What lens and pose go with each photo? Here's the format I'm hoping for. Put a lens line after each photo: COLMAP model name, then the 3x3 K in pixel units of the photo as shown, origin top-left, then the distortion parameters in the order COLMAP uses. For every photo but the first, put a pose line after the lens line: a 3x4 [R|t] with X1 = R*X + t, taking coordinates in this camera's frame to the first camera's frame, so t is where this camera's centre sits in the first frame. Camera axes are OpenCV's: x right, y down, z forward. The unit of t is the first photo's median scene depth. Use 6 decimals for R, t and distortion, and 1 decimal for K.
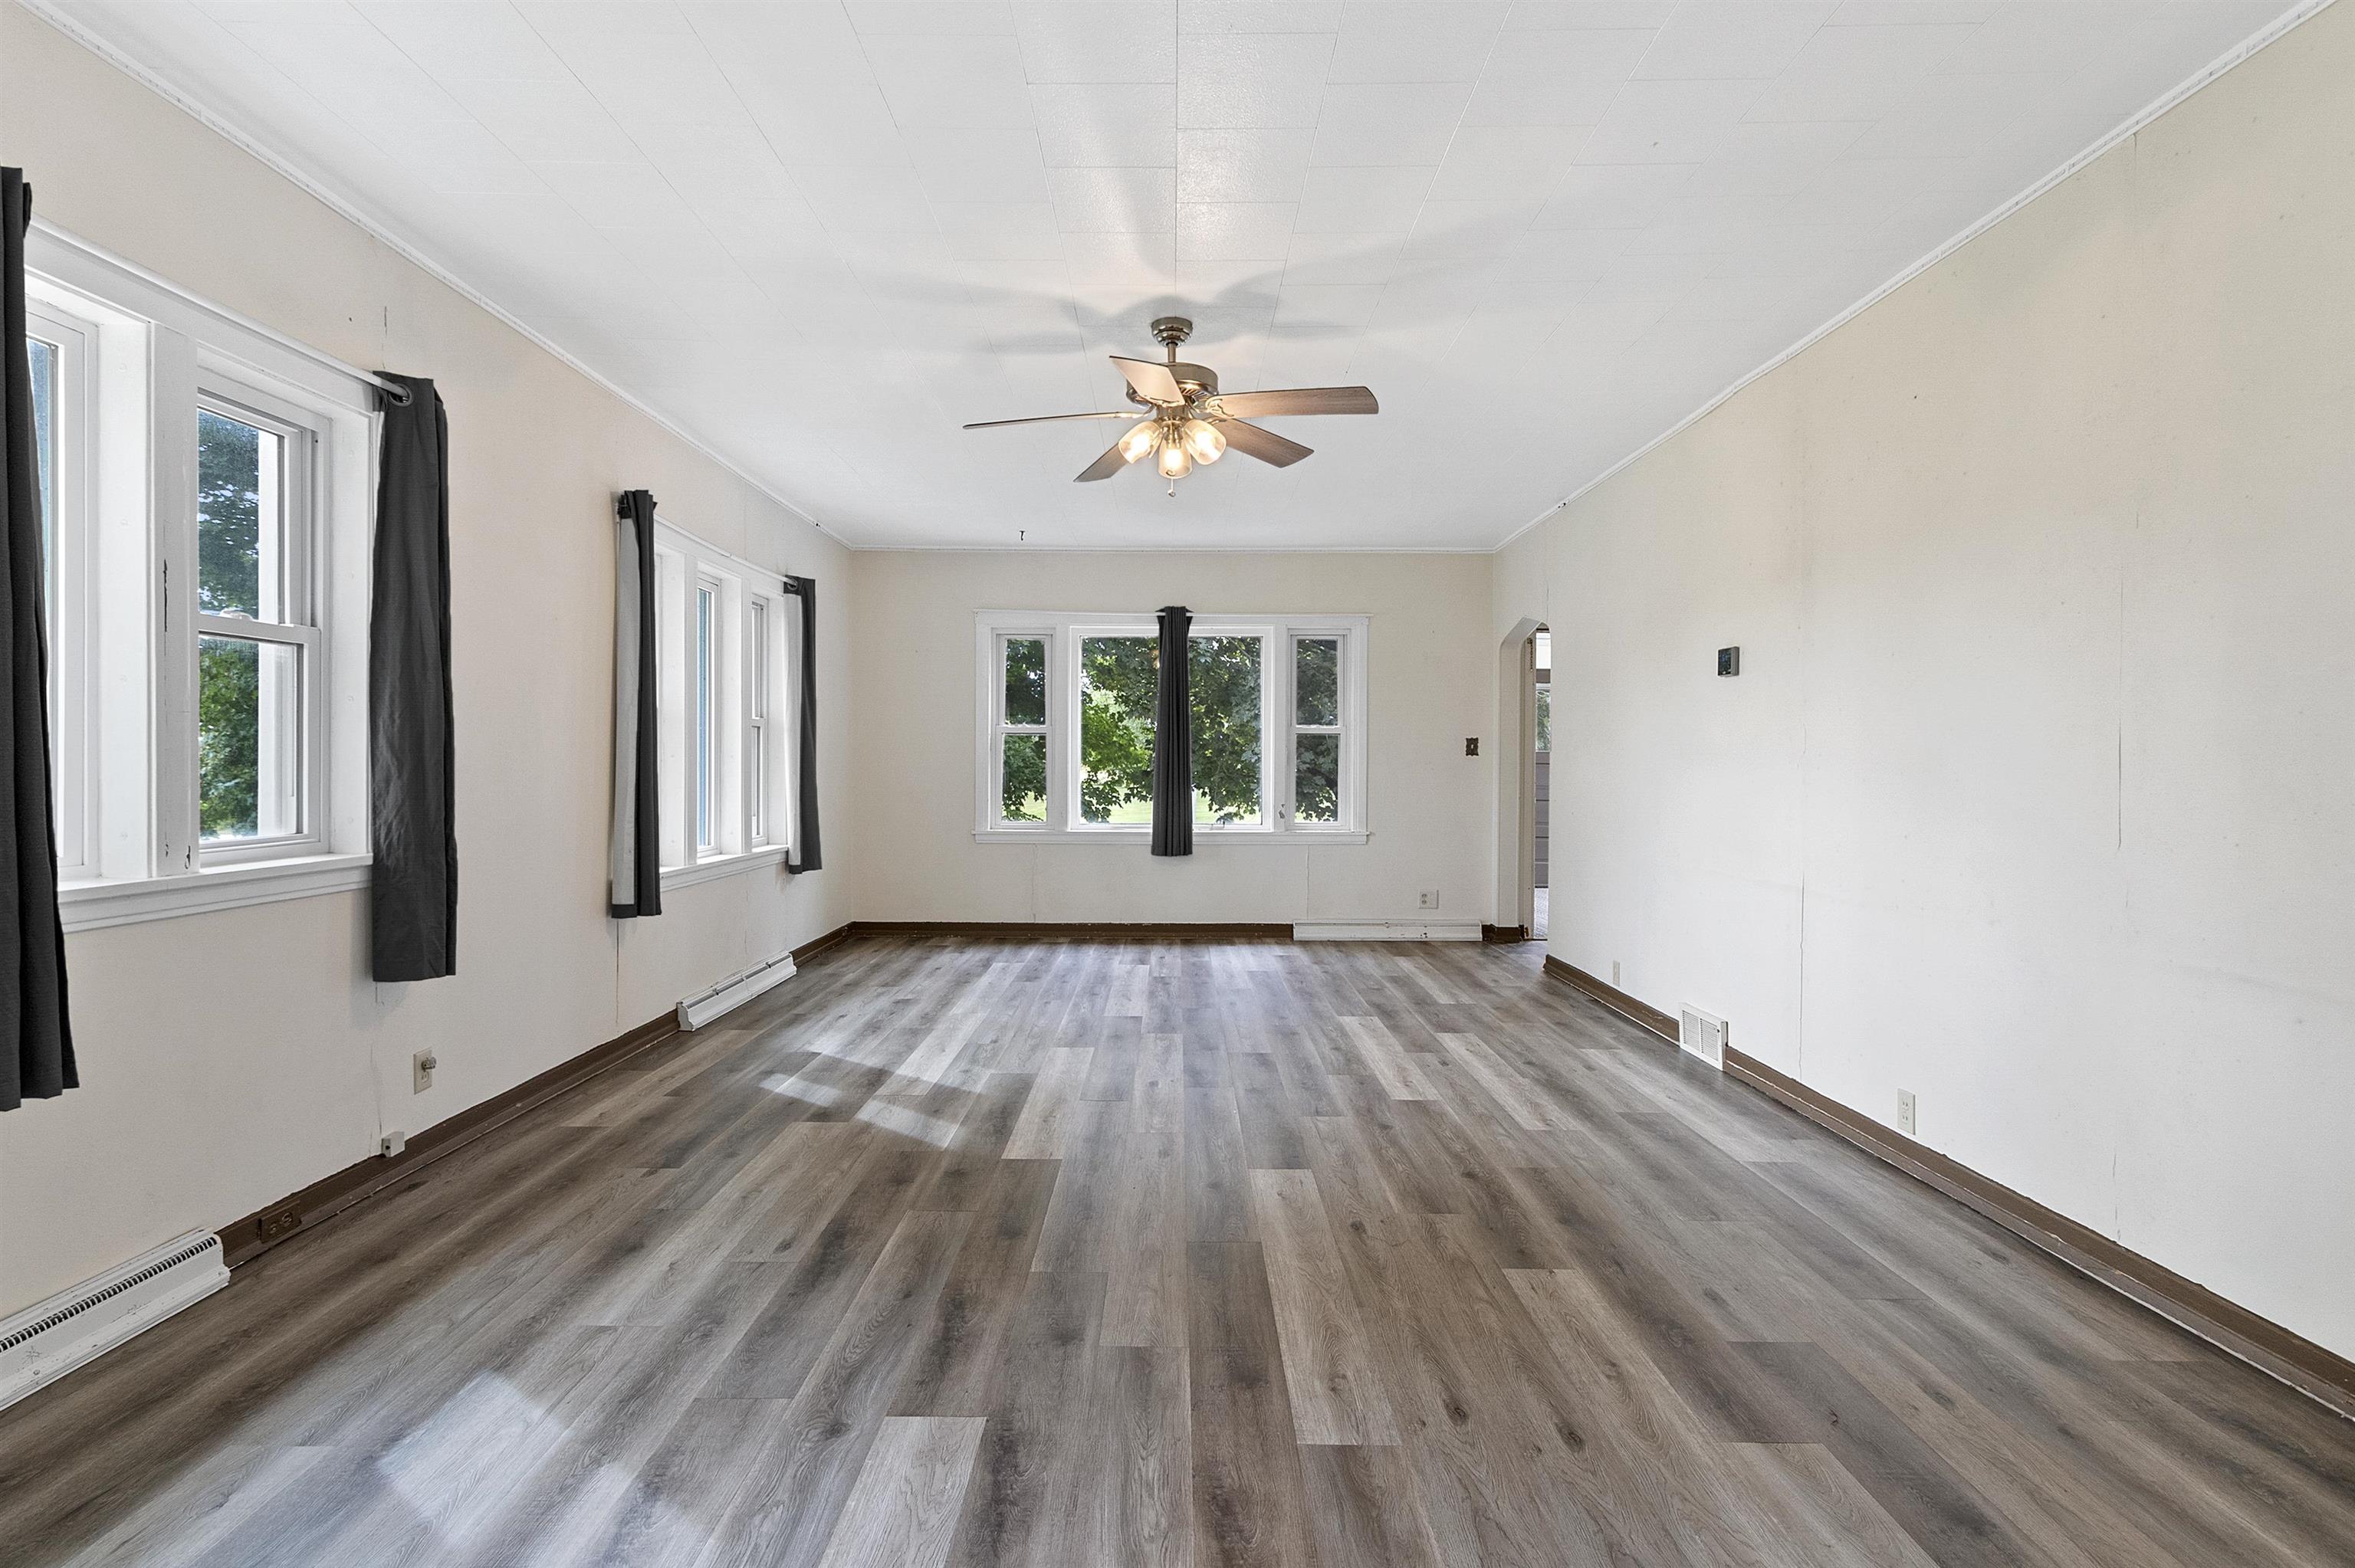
lens RADIAL K [[1077.8, 0, 1171.2], [0, 1077.8, 772.3], [0, 0, 1]] dist [-0.000352, 0.000058]
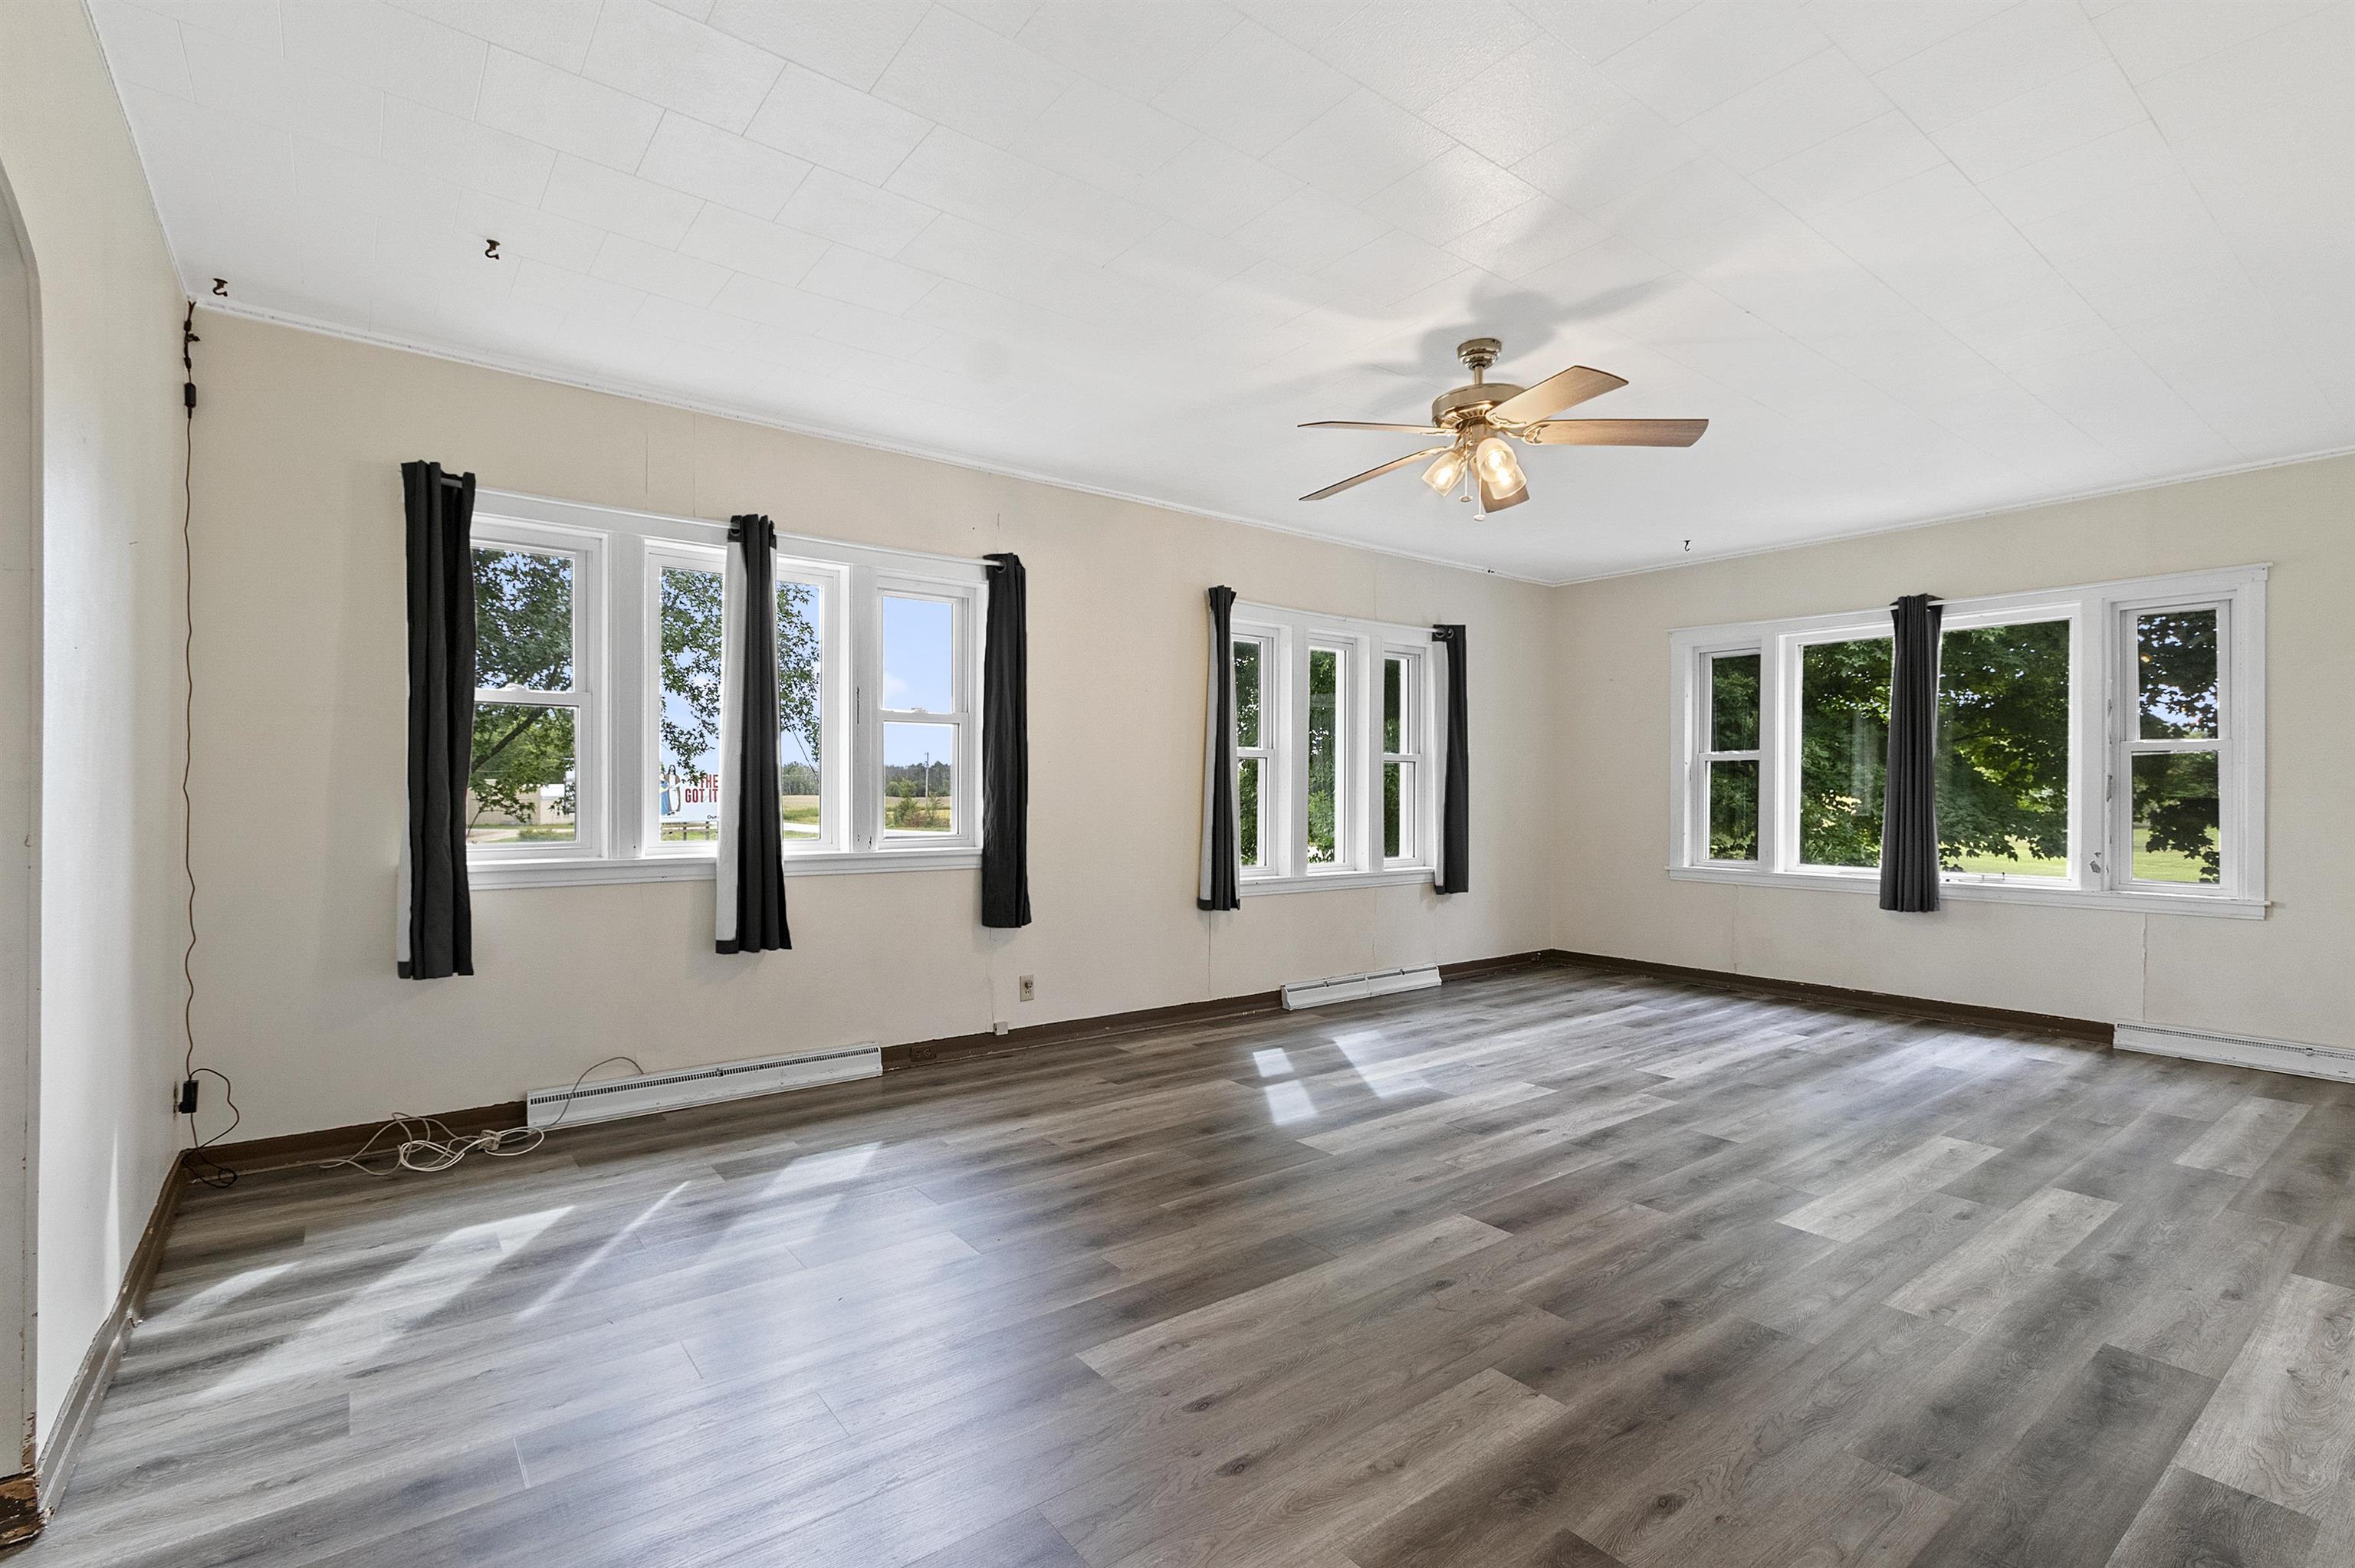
lens RADIAL K [[1077.8, 0, 1167.0], [0, 1077.8, 791.3], [0, 0, 1]] dist [-0.000352, 0.000058]
pose [[0.606097, -0.001797, -0.795389, 0.611512], [-0.008242, 0.999930, -0.008539, 0.000634], [0.795348, 0.011731, 0.606039, 0.182702]]
